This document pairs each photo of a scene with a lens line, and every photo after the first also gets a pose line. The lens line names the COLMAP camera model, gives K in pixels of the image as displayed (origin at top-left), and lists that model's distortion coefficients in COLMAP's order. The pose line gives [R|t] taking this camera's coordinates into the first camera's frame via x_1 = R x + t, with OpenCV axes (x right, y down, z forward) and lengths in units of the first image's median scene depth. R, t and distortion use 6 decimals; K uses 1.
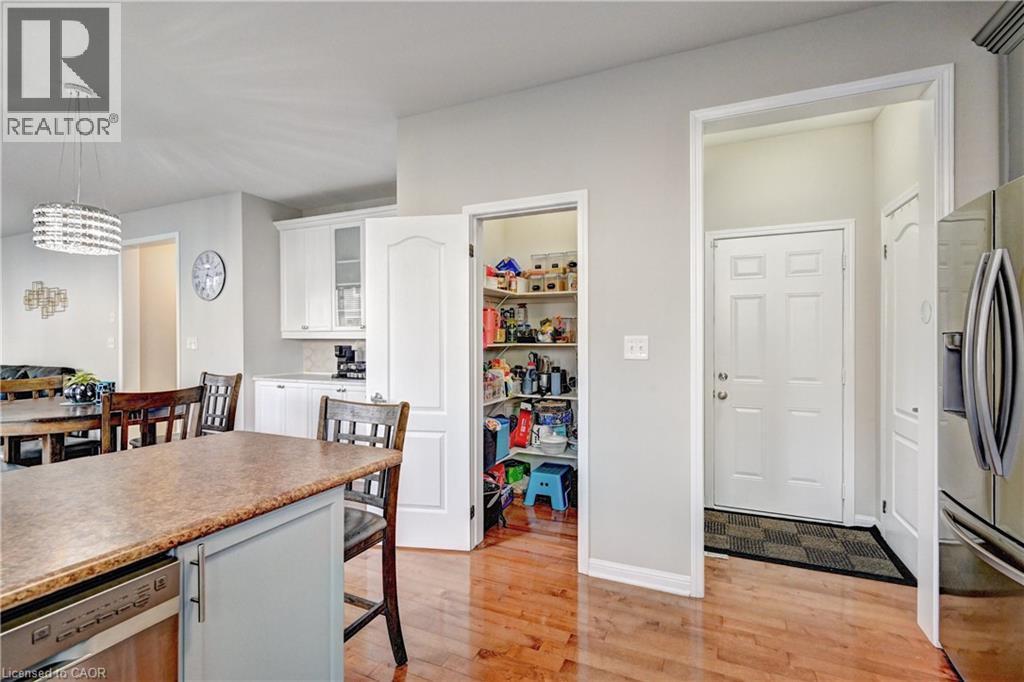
lens RADIAL K [[445.4, 0, 513.8], [0, 445.4, 343.0], [0, 0, 1]] dist [-0.000376, -0.000768]
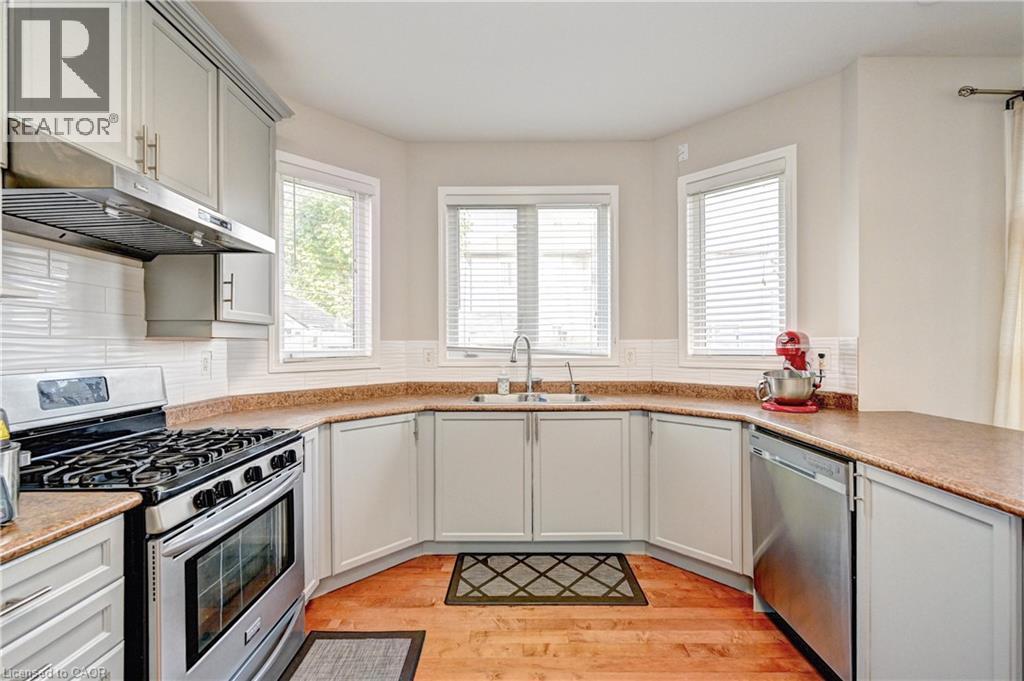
lens RADIAL K [[445.4, 0, 511.0], [0, 445.4, 342.4], [0, 0, 1]] dist [-0.000376, -0.000768]
pose [[-0.916494, -0.000831, -0.400046, 0.878791], [0.000500, 0.999995, -0.003224, 0.010665], [0.400047, -0.003155, -0.916489, 1.582469]]
